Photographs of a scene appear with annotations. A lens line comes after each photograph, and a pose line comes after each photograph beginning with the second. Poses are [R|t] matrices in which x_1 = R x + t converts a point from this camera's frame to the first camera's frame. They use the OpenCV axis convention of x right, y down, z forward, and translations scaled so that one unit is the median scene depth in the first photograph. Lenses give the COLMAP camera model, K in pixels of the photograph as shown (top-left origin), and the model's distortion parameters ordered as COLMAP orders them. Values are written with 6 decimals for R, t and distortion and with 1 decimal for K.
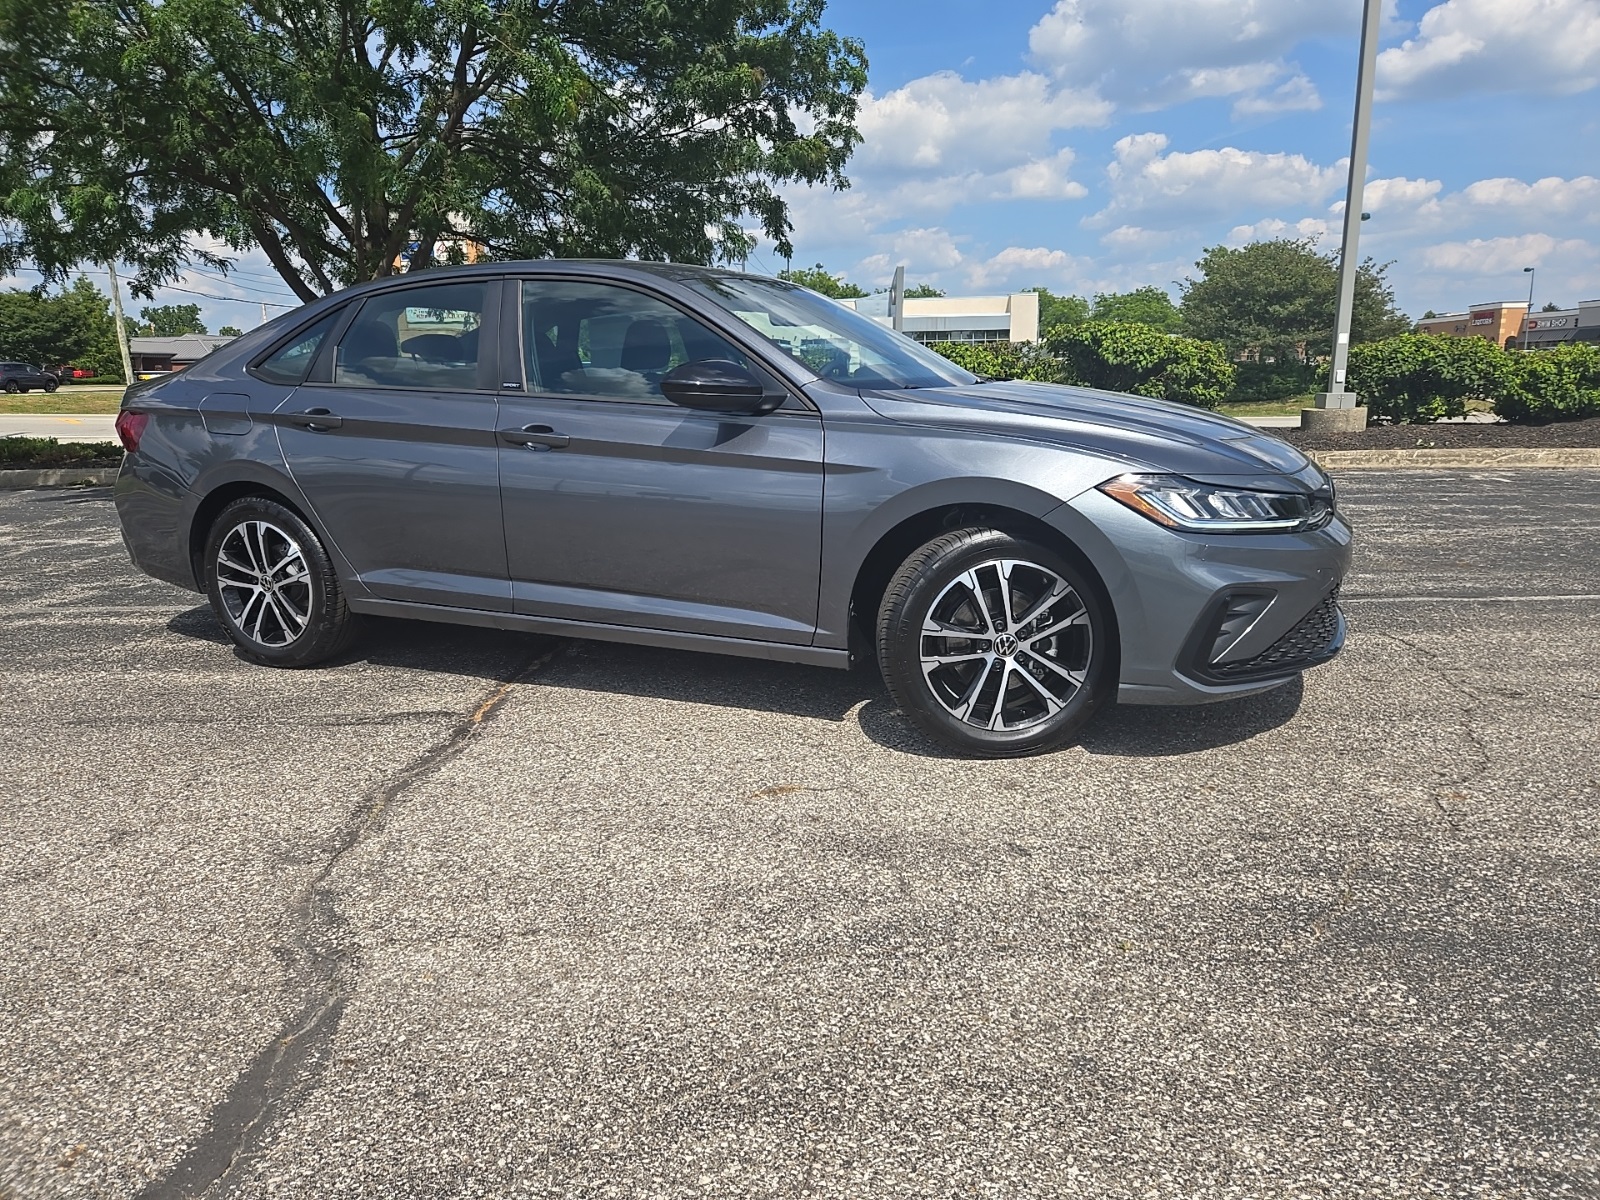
lens RADIAL K [[1077.7, 0, 817.5], [0, 1077.7, 606.8], [0, 0, 1]] dist [0.064802, -0.056091]
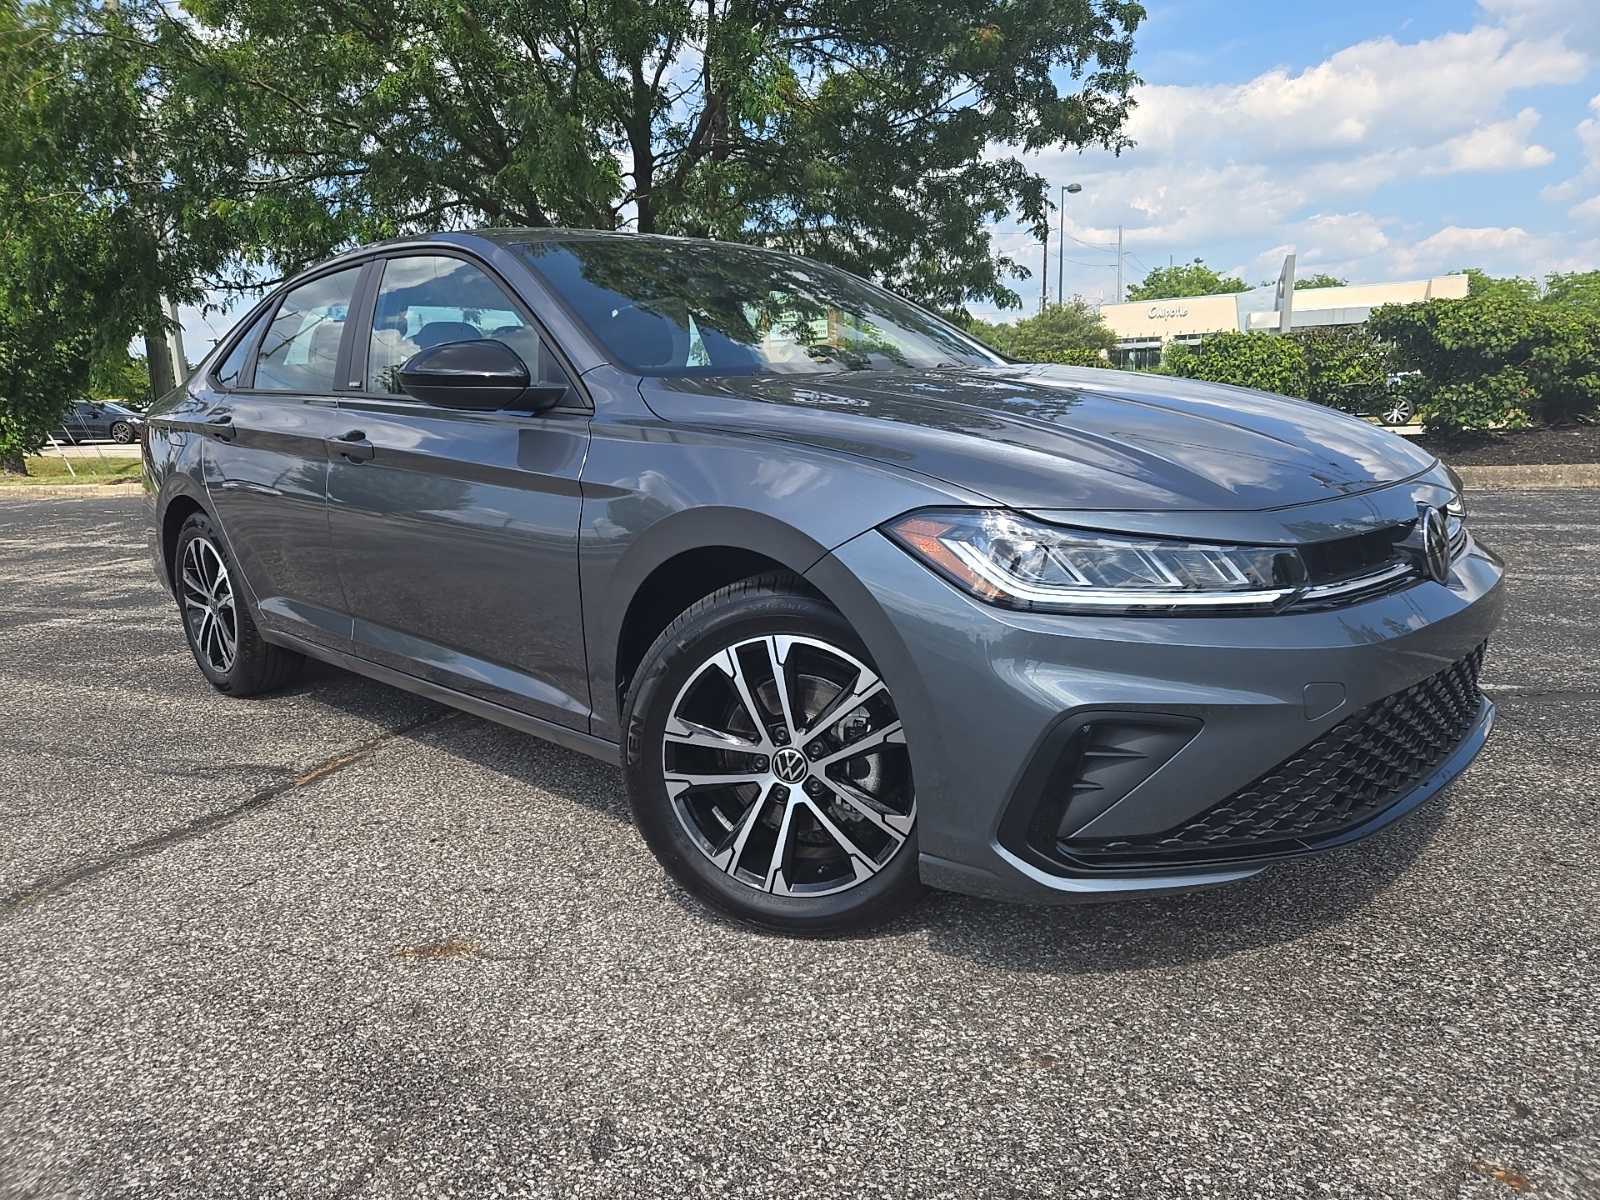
lens RADIAL K [[1077.7, 0, 817.5], [0, 1077.7, 606.8], [0, 0, 1]] dist [0.064802, -0.056091]
pose [[0.945051, 0.043828, -0.323971, 0.371211], [-0.046271, 0.998929, 0.000164, -0.056458], [0.323631, 0.014836, 0.946067, 0.367342]]
